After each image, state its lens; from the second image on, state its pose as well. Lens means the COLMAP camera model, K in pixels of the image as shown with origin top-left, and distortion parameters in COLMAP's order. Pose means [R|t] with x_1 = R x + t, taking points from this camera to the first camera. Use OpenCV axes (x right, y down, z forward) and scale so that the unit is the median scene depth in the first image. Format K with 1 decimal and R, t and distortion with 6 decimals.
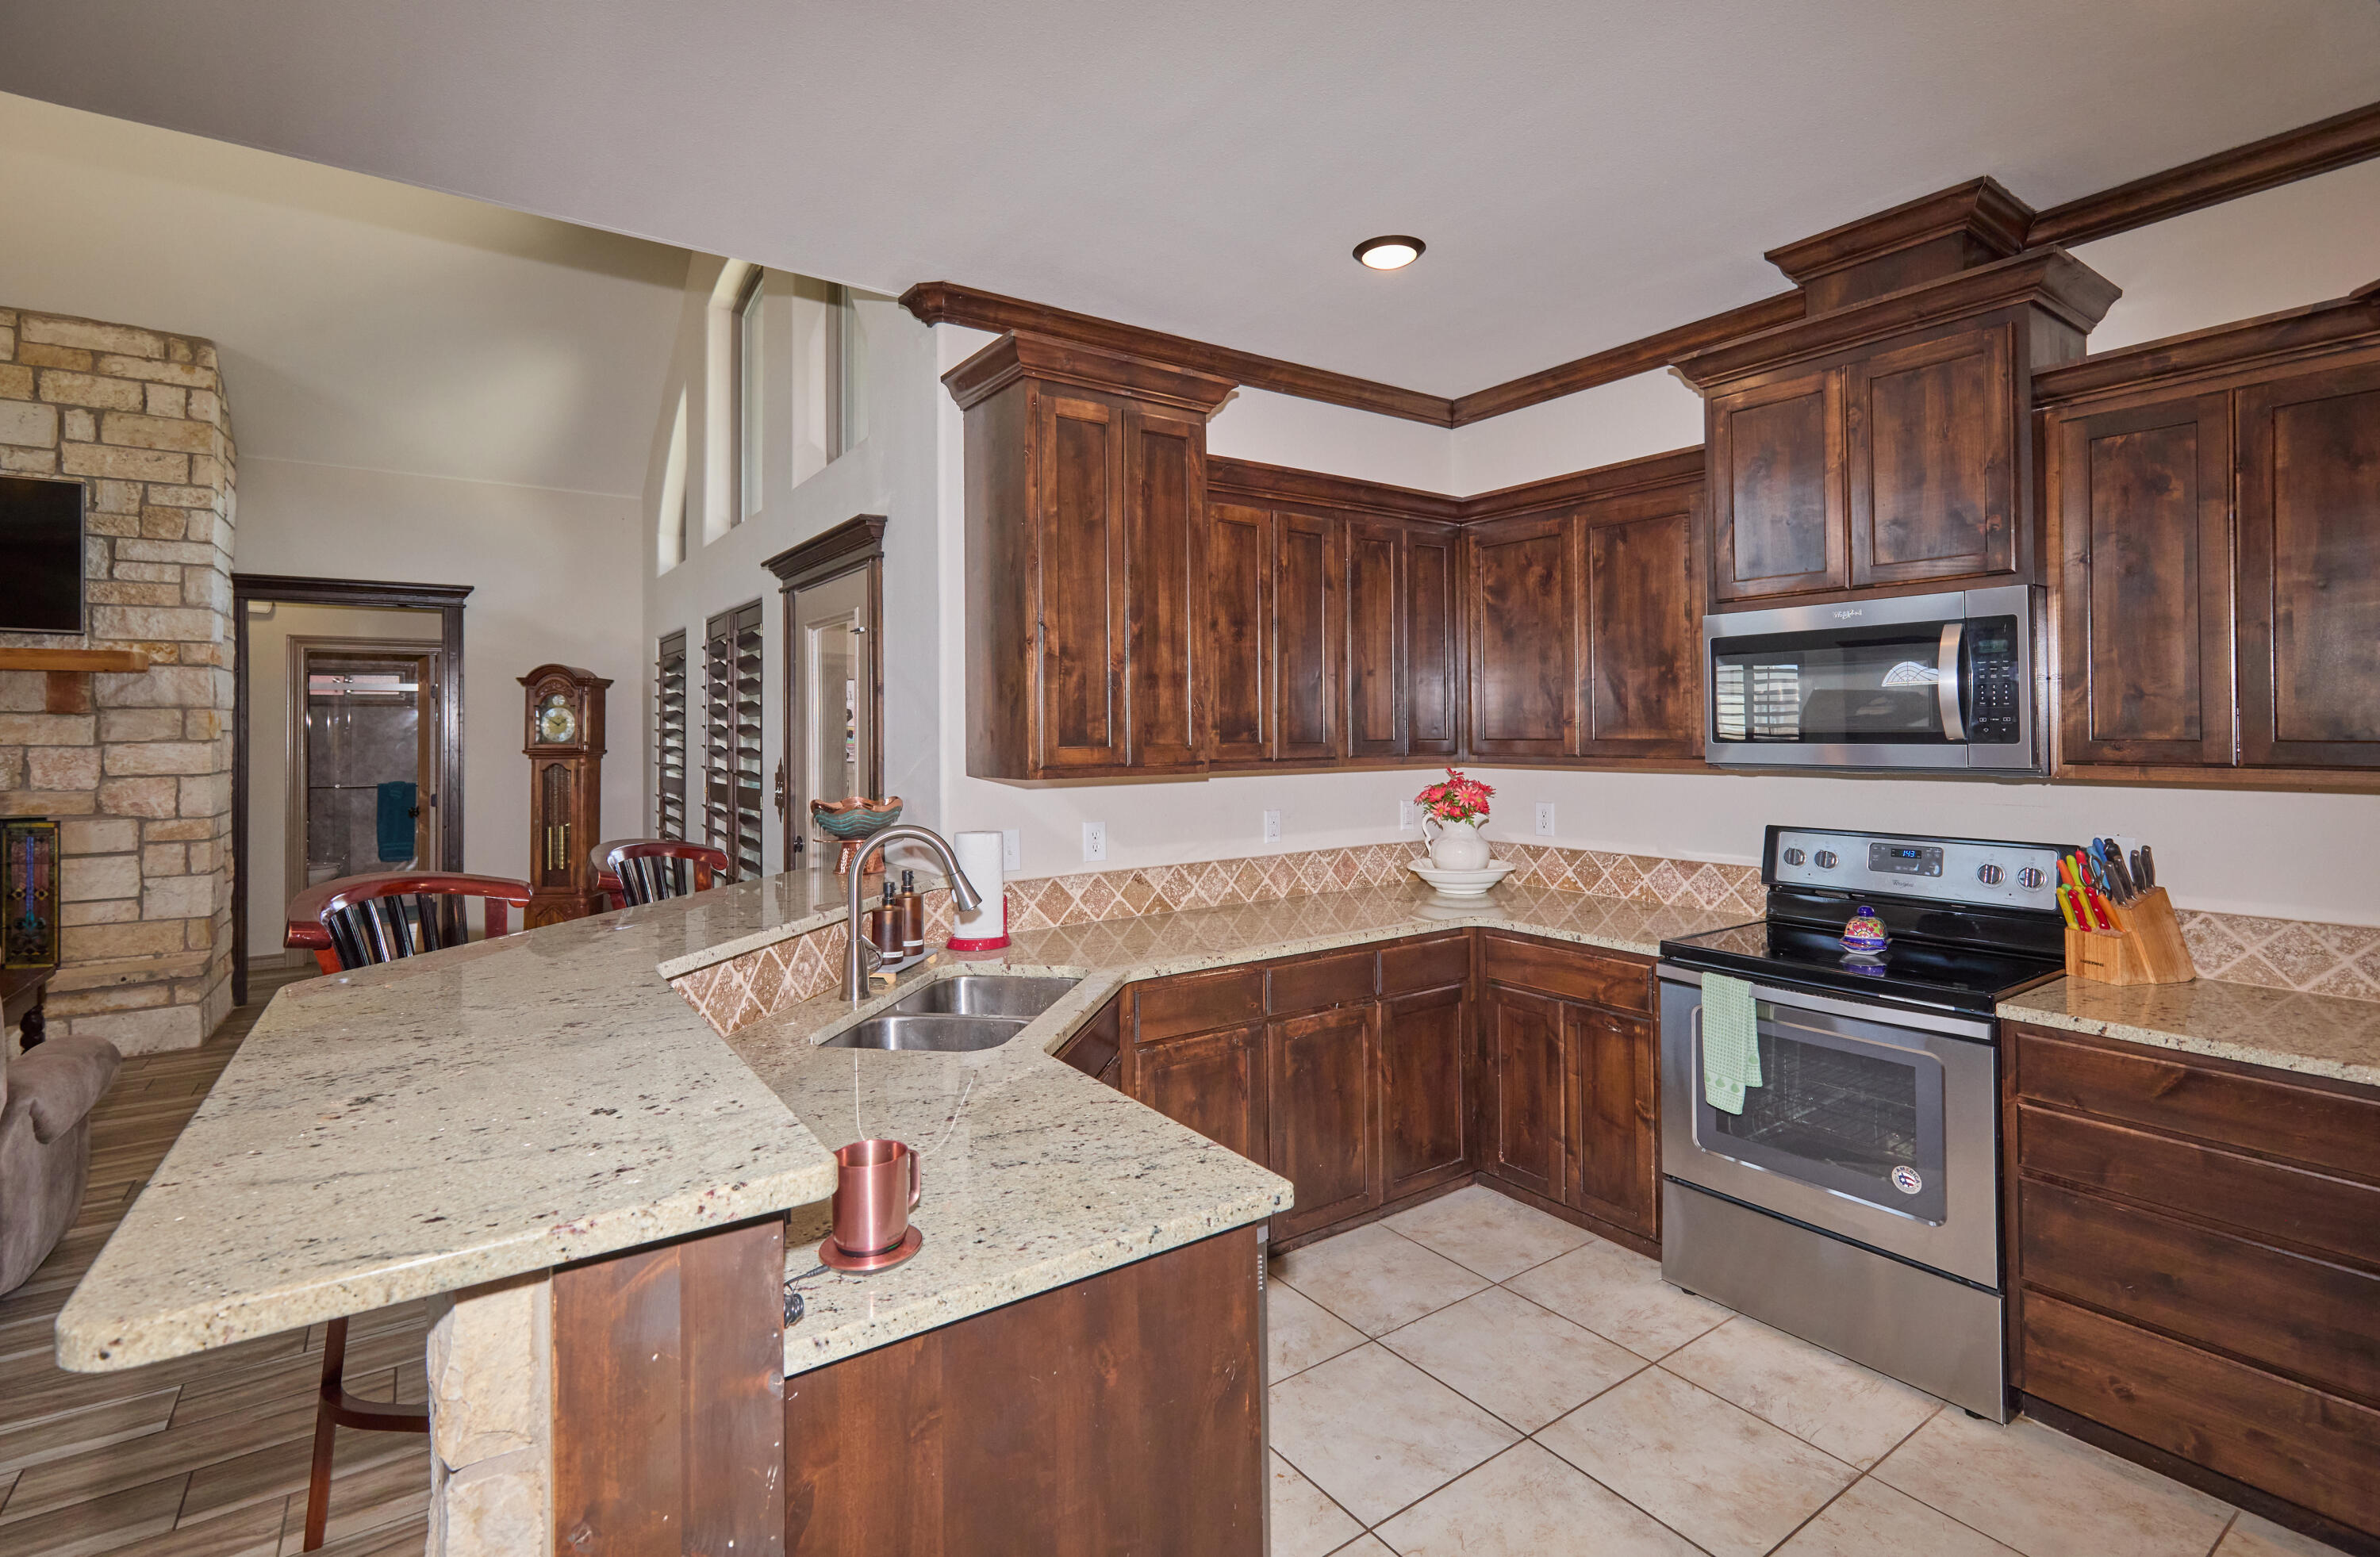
lens RADIAL K [[1095.0, 0, 1190.8], [0, 1095.0, 714.7], [0, 0, 1]] dist [0.001338, 0.000088]
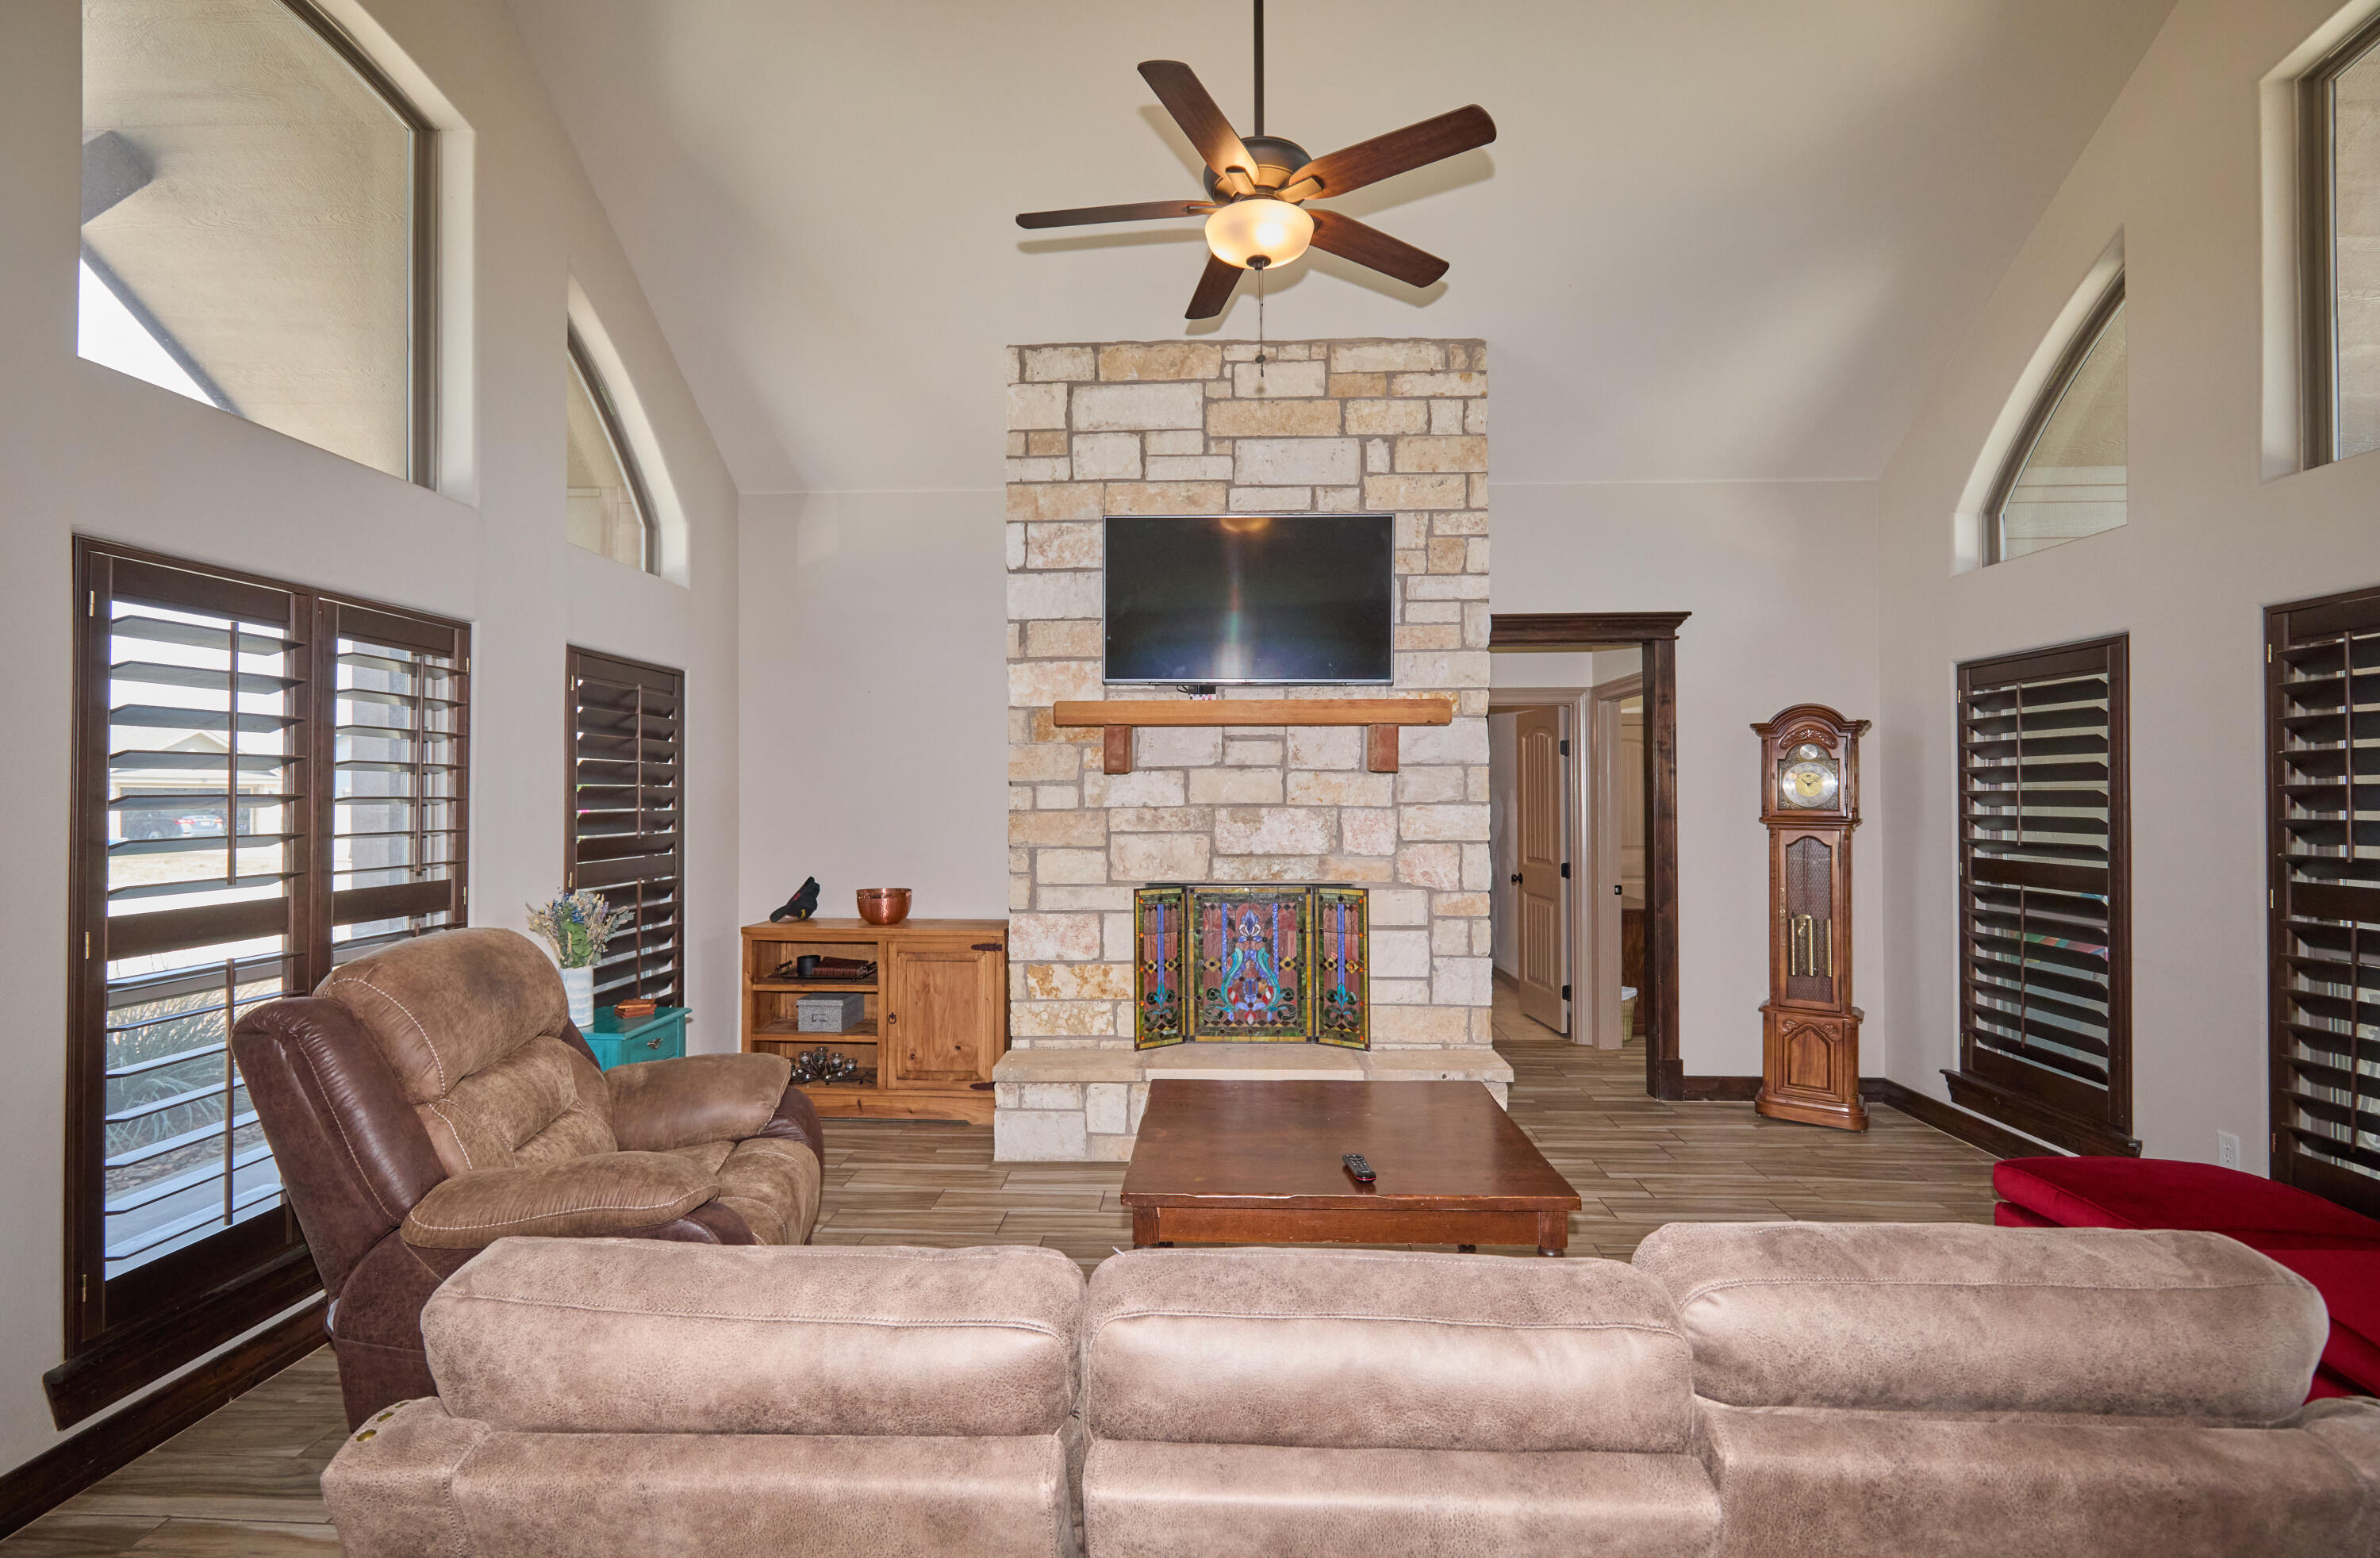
lens RADIAL K [[1047.1, 0, 1192.8], [0, 1047.1, 779.2], [0, 0, 1]] dist [0.001490, -0.000530]
pose [[0.795928, -0.002693, -0.605385, -0.989700], [0.004187, 0.999991, 0.001056, 0.005693], [0.605377, -0.003375, 0.795932, 0.345143]]
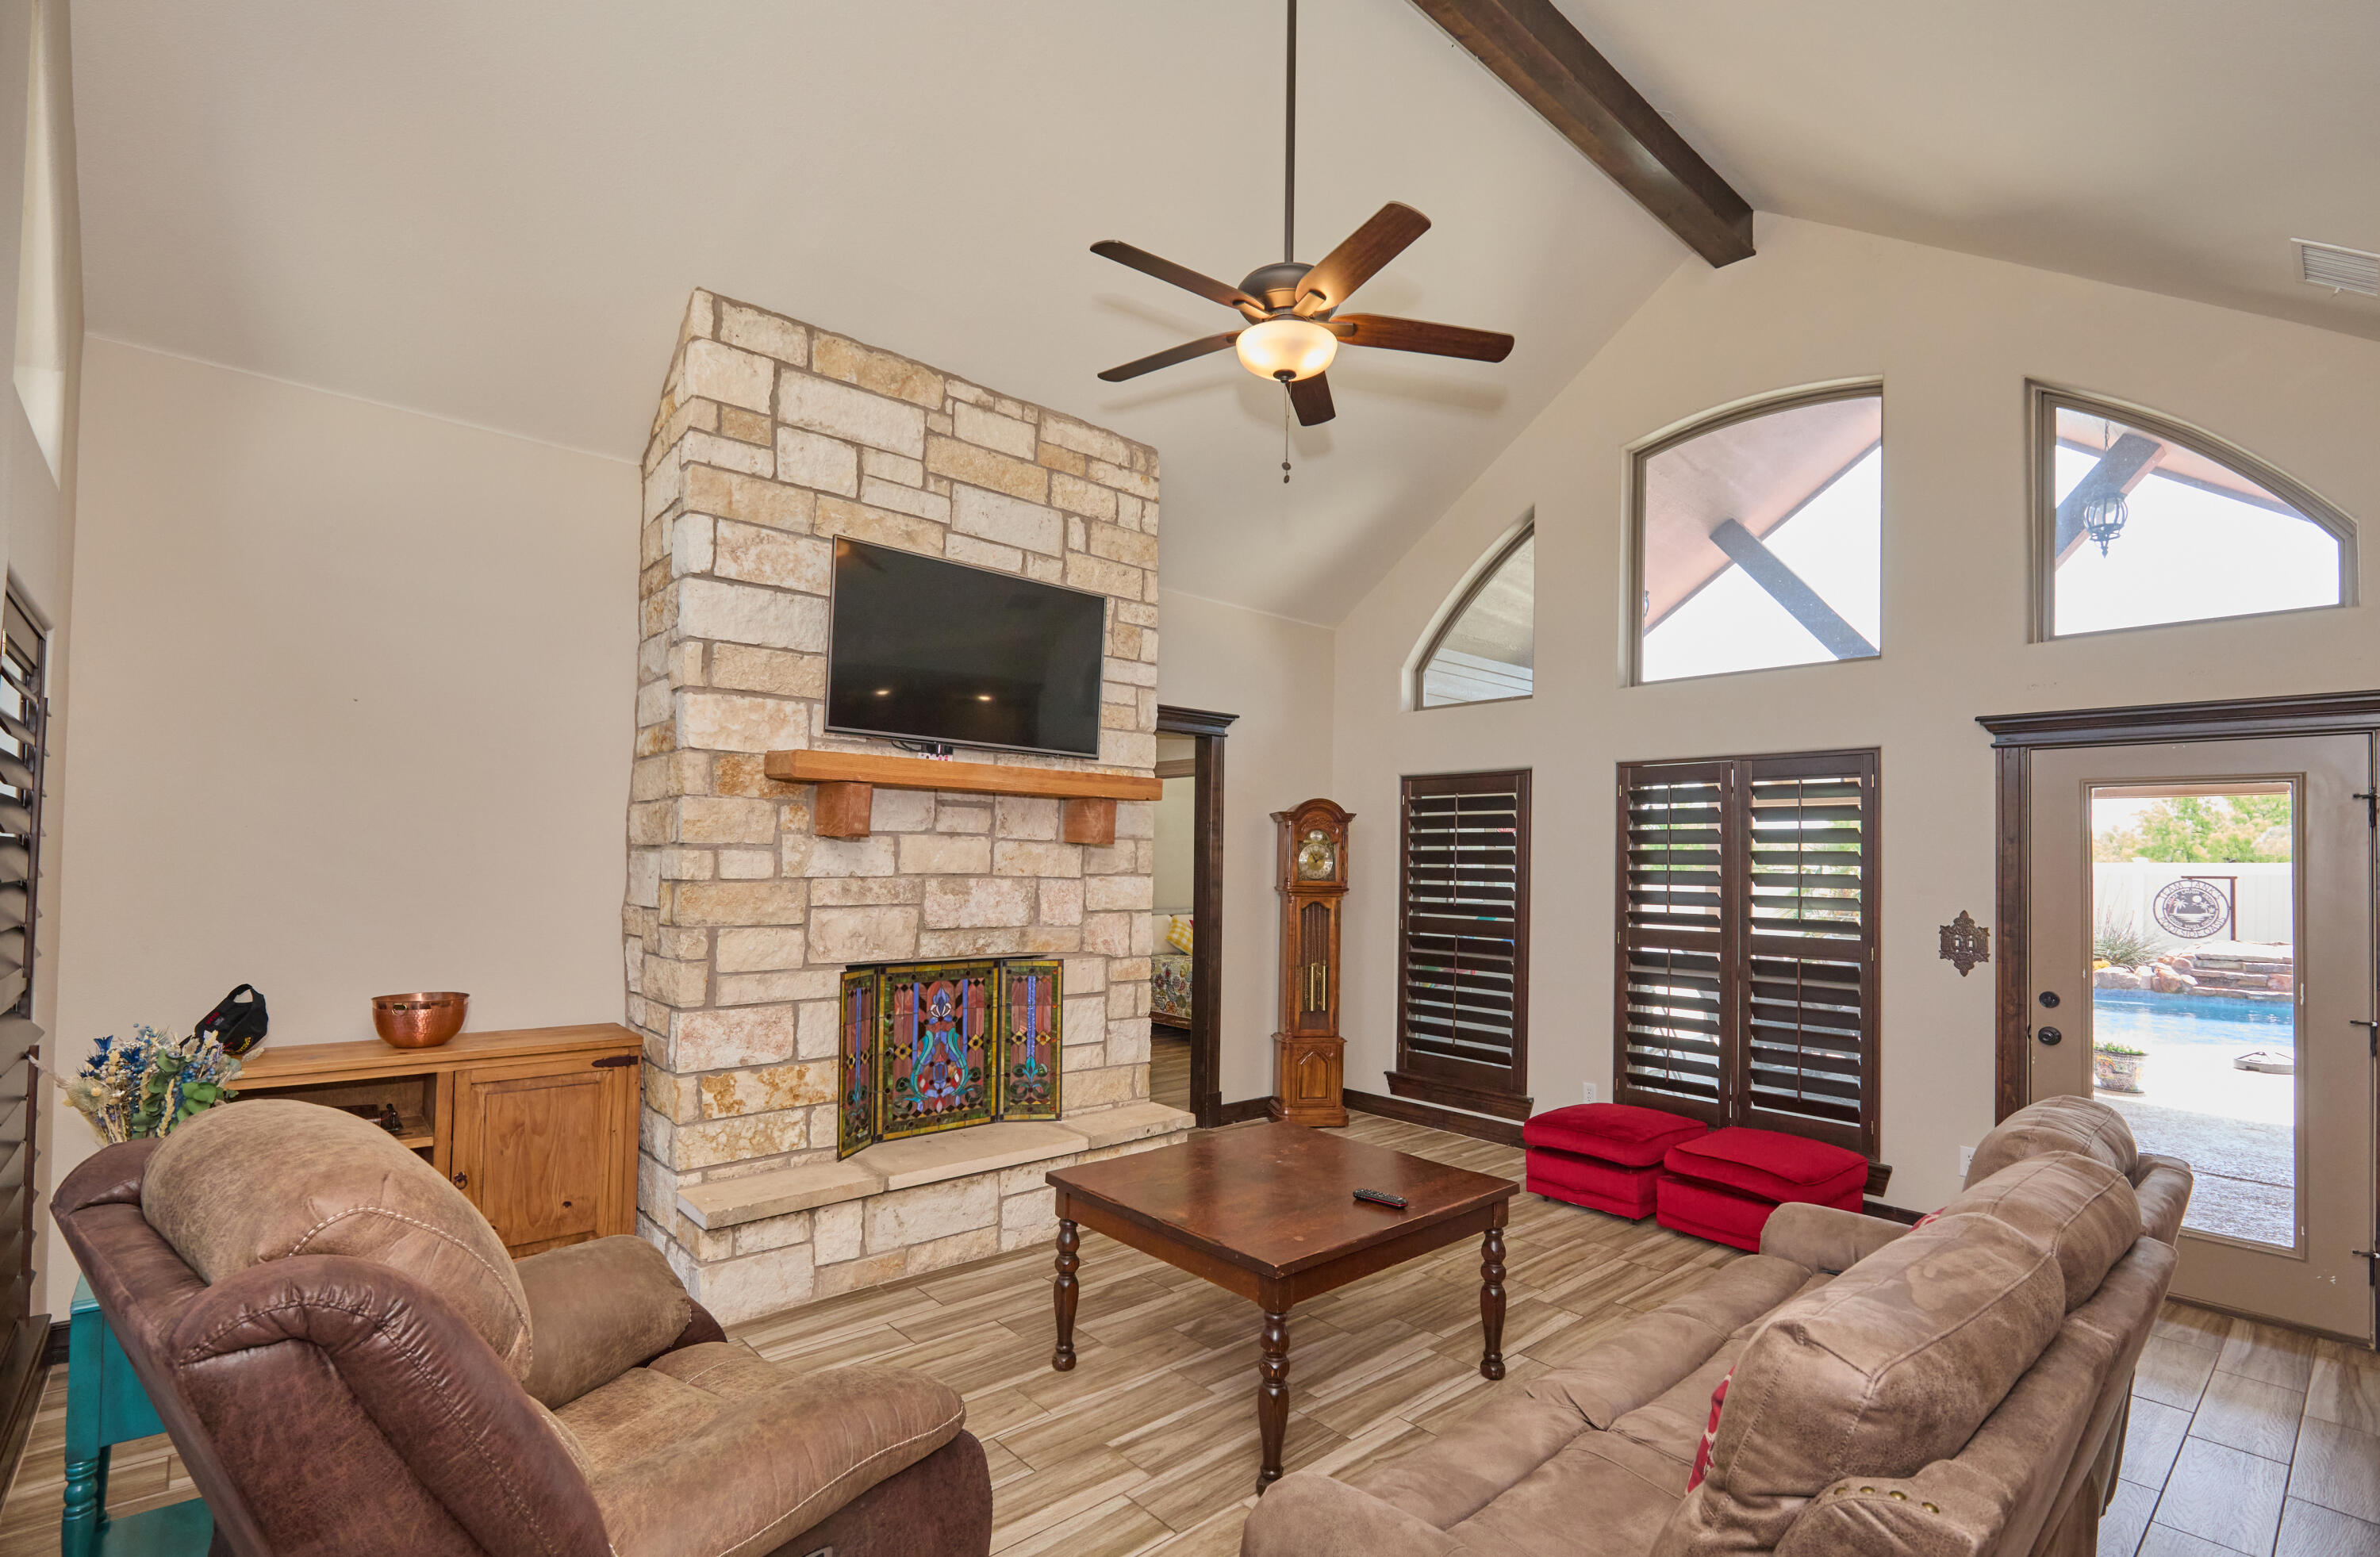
lens RADIAL K [[1078.4, 0, 1183.7], [0, 1078.4, 832.4], [0, 0, 1]] dist [0.003565, -0.003363]
pose [[0.993686, 0.027719, 0.108715, -1.652266], [-0.026407, 0.999560, -0.013492, -0.000848], [-0.109041, 0.010536, 0.993981, 0.133260]]
